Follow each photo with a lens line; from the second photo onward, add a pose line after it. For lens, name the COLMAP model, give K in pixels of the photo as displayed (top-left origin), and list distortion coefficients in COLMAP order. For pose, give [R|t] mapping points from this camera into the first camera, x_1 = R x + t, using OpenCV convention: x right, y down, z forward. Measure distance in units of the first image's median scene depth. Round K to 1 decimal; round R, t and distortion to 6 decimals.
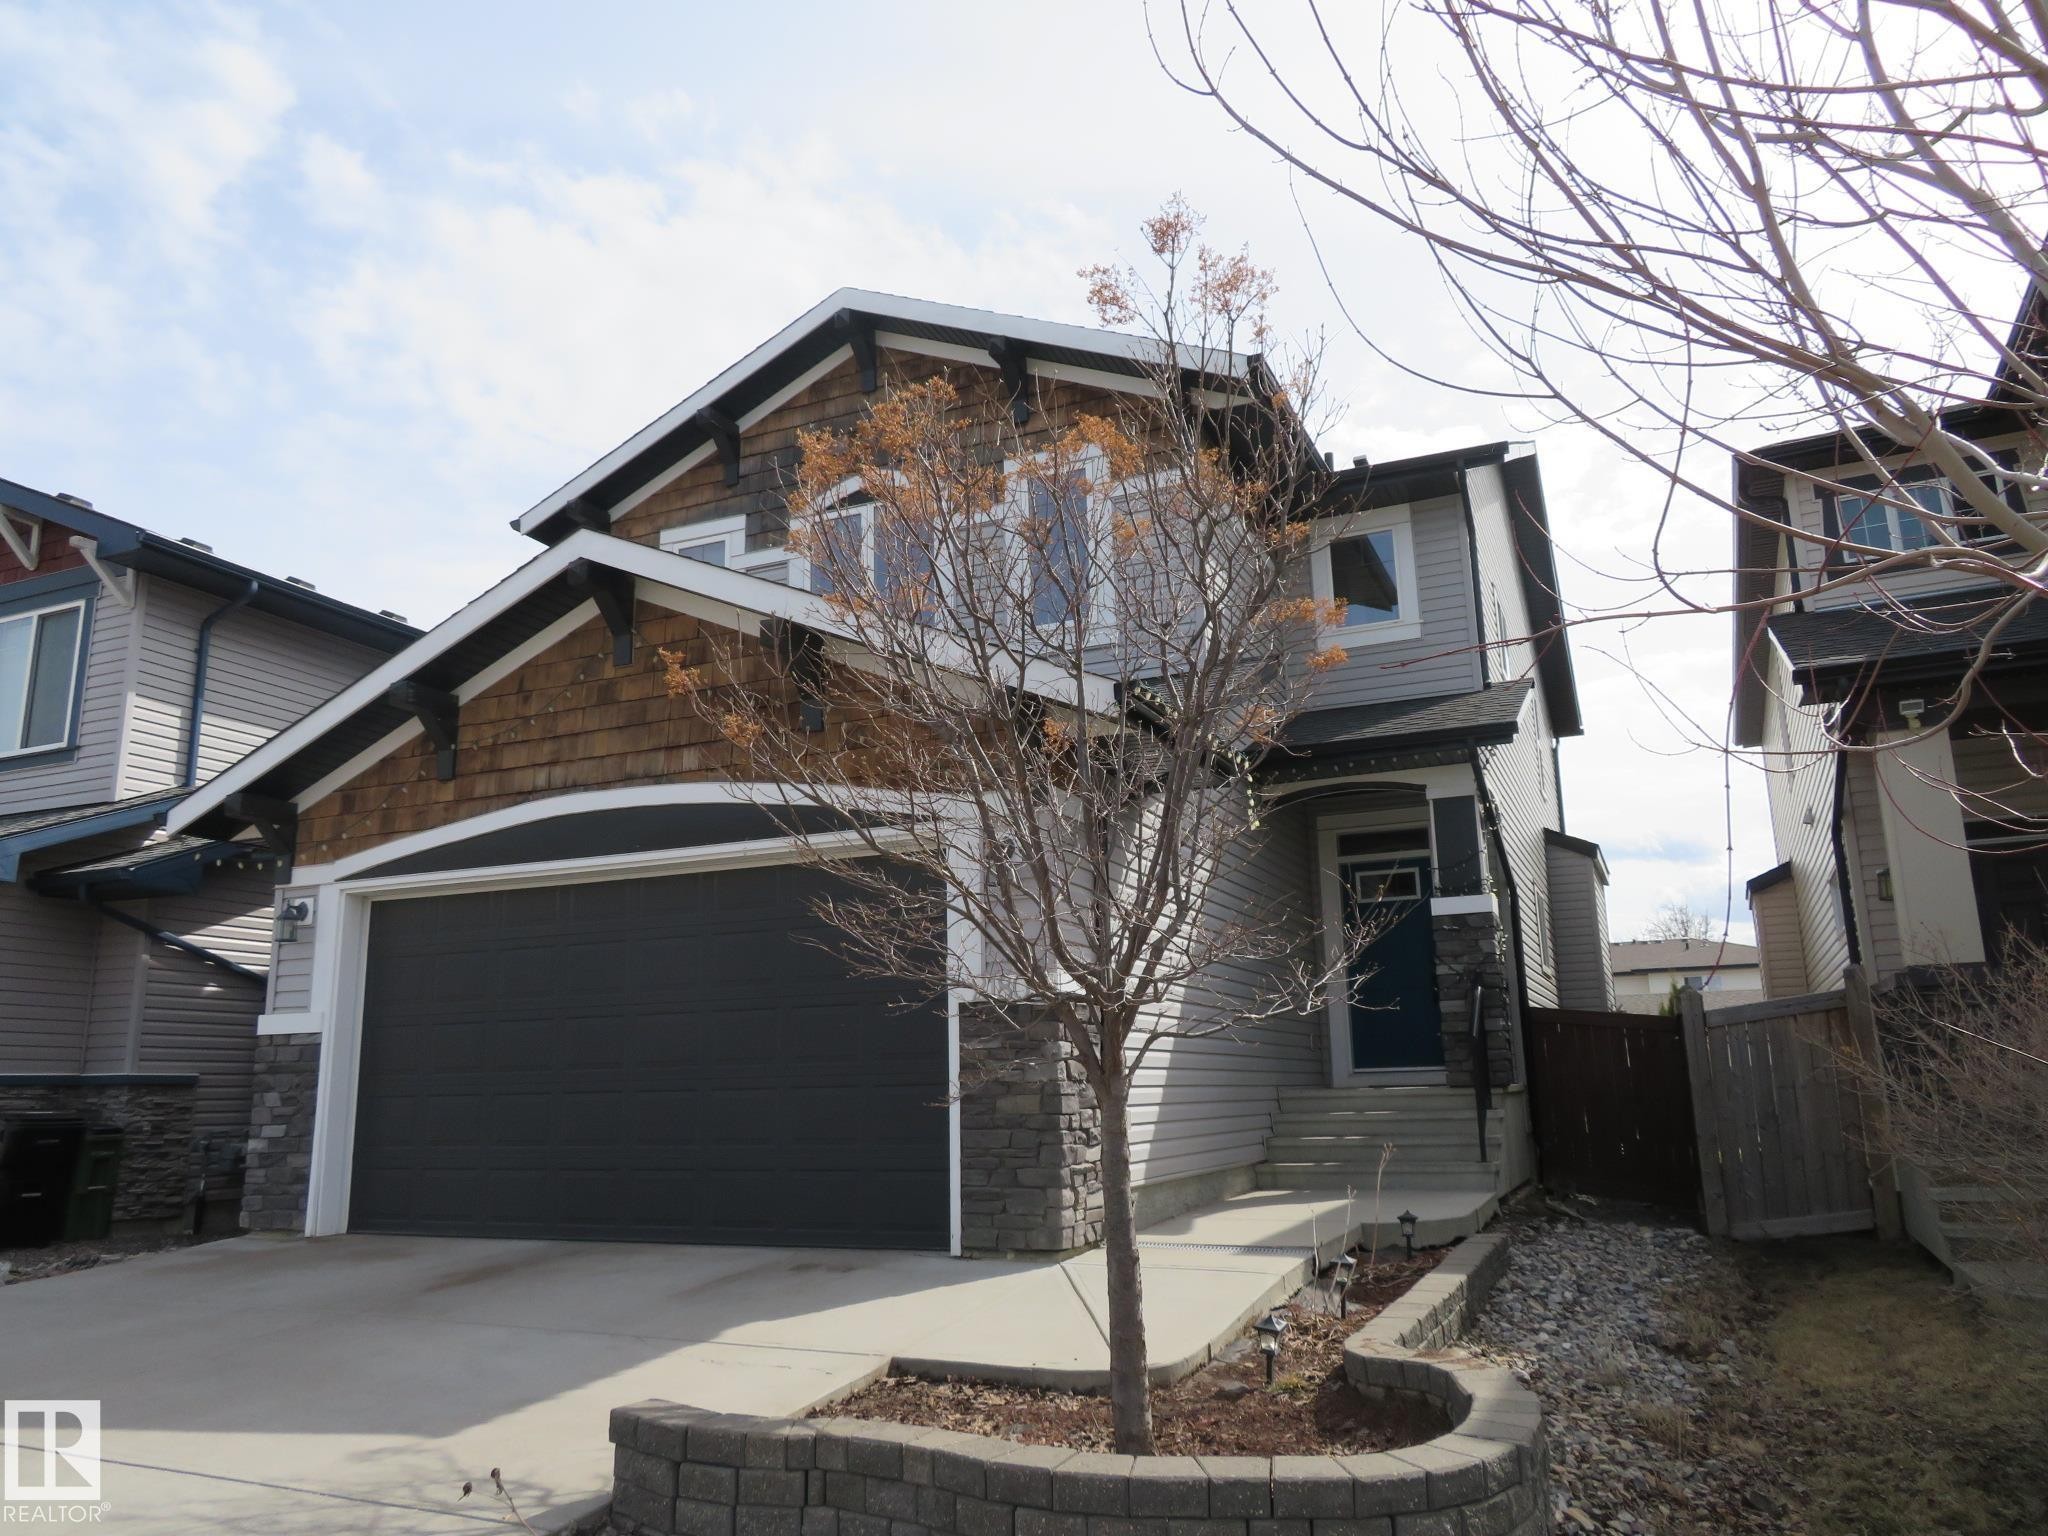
lens RADIAL K [[1444.1, 0, 1023.1], [0, 1444.1, 765.2], [0, 0, 1]] dist [-0.023685, 0.012872]
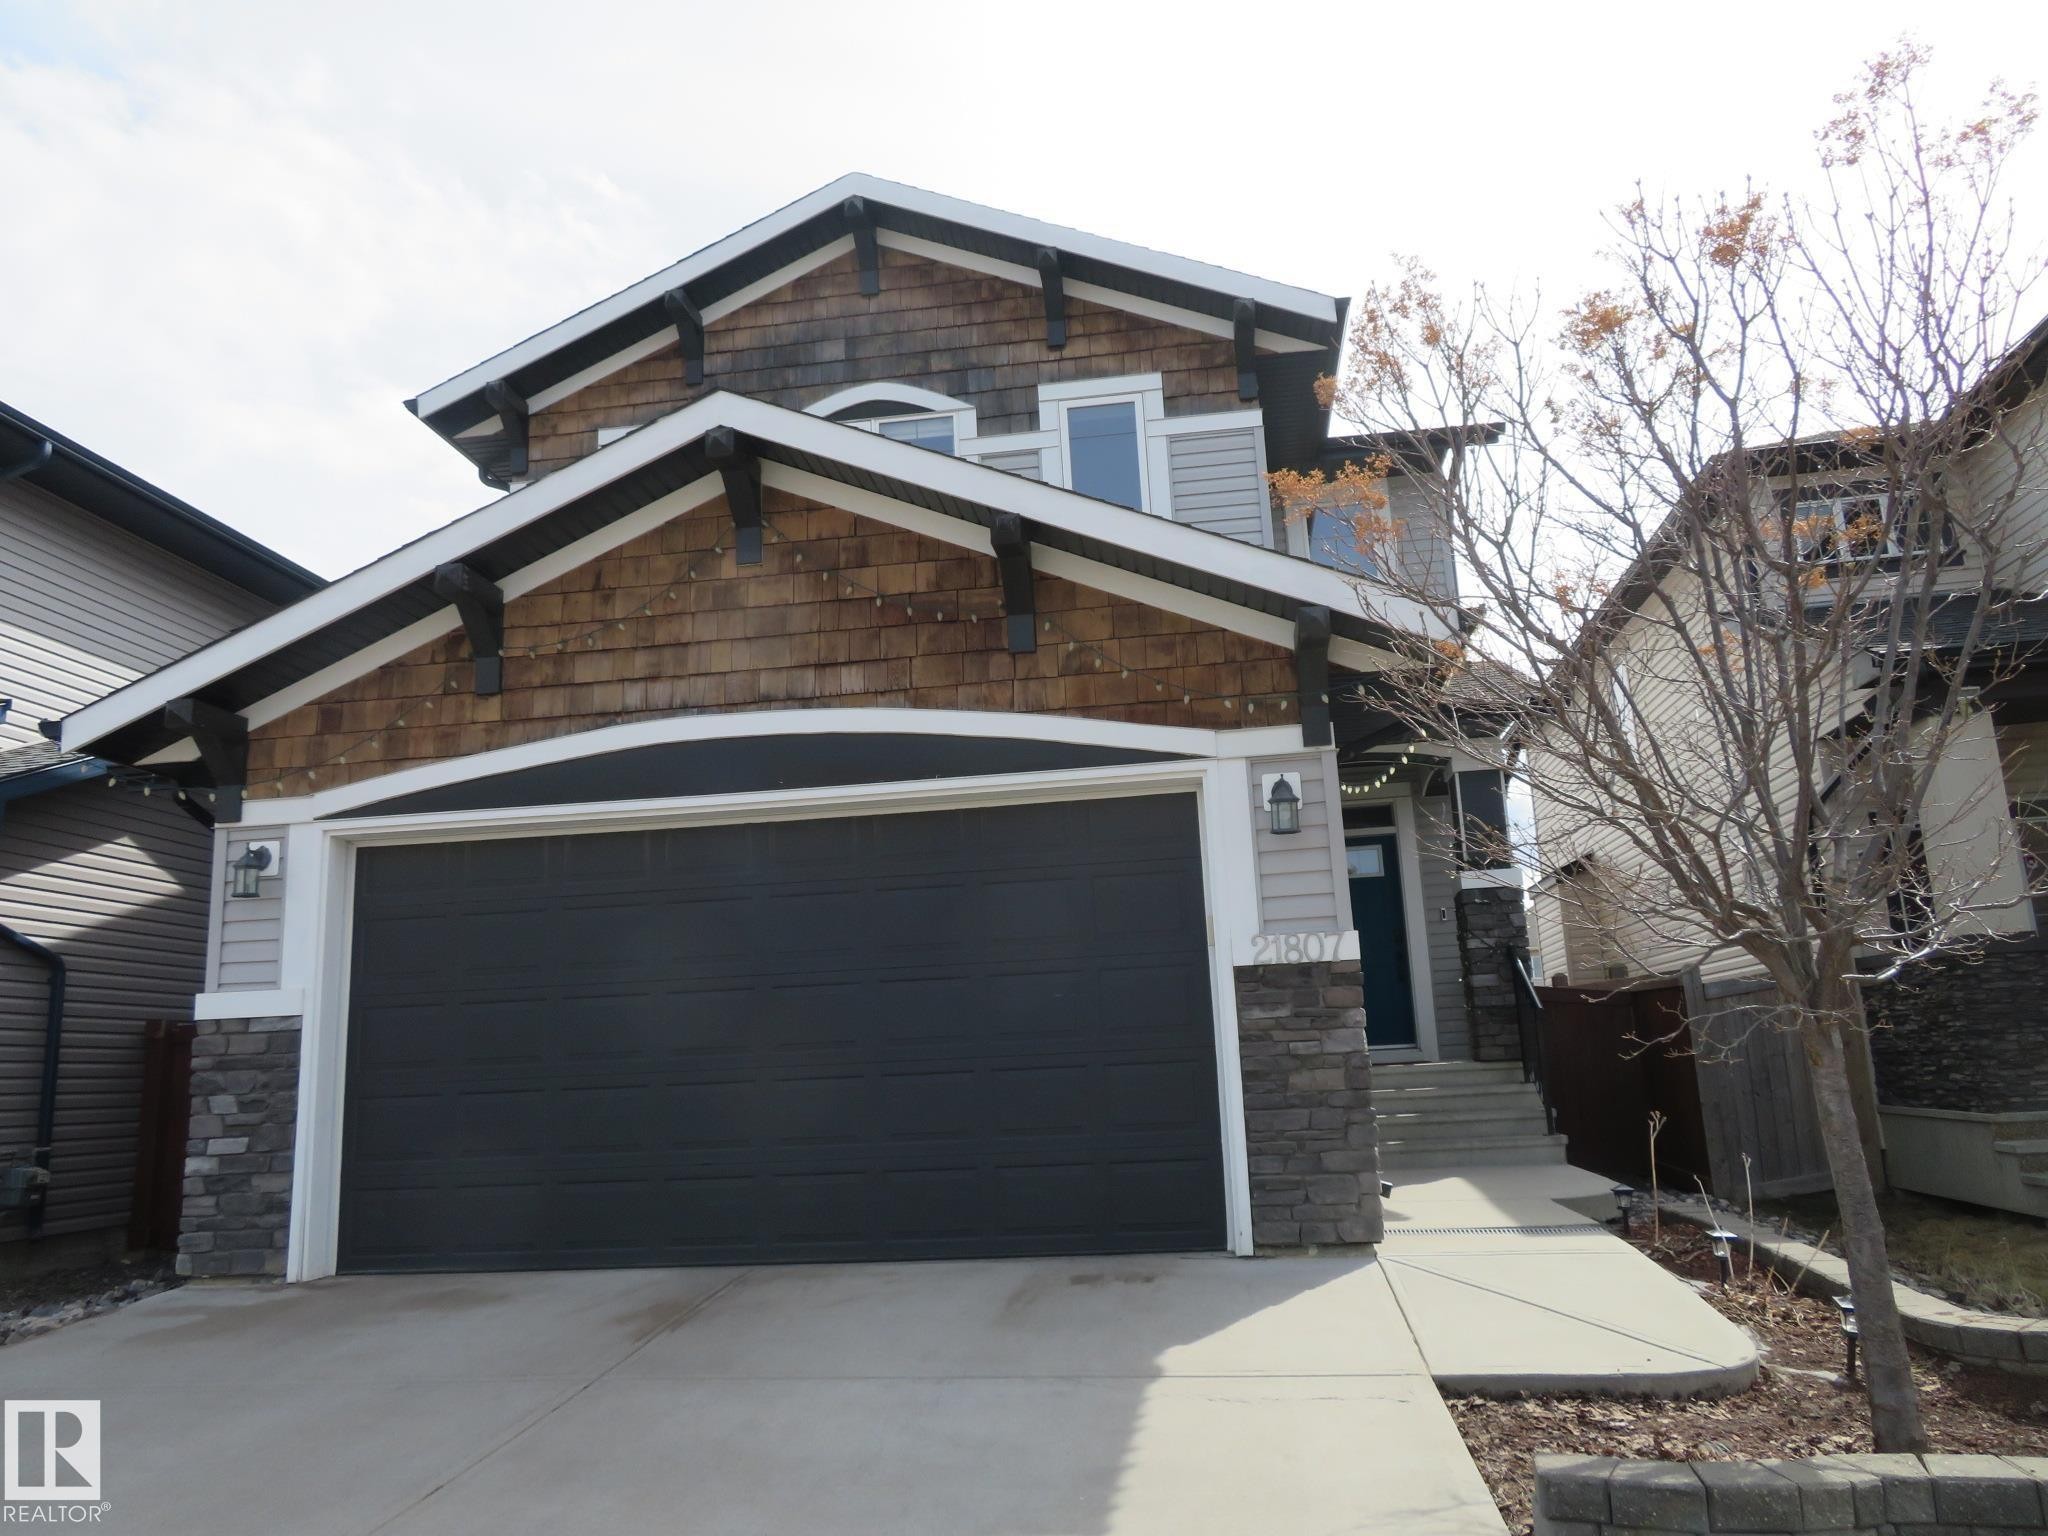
lens RADIAL K [[1444.1, 0, 1021.8], [0, 1444.1, 767.9], [0, 0, 1]] dist [-0.023685, 0.012872]
pose [[0.960924, 0.036615, 0.274380, -0.335155], [-0.037635, 0.999290, -0.001548, 0.040839], [-0.274242, -0.008839, 0.961620, 0.158112]]
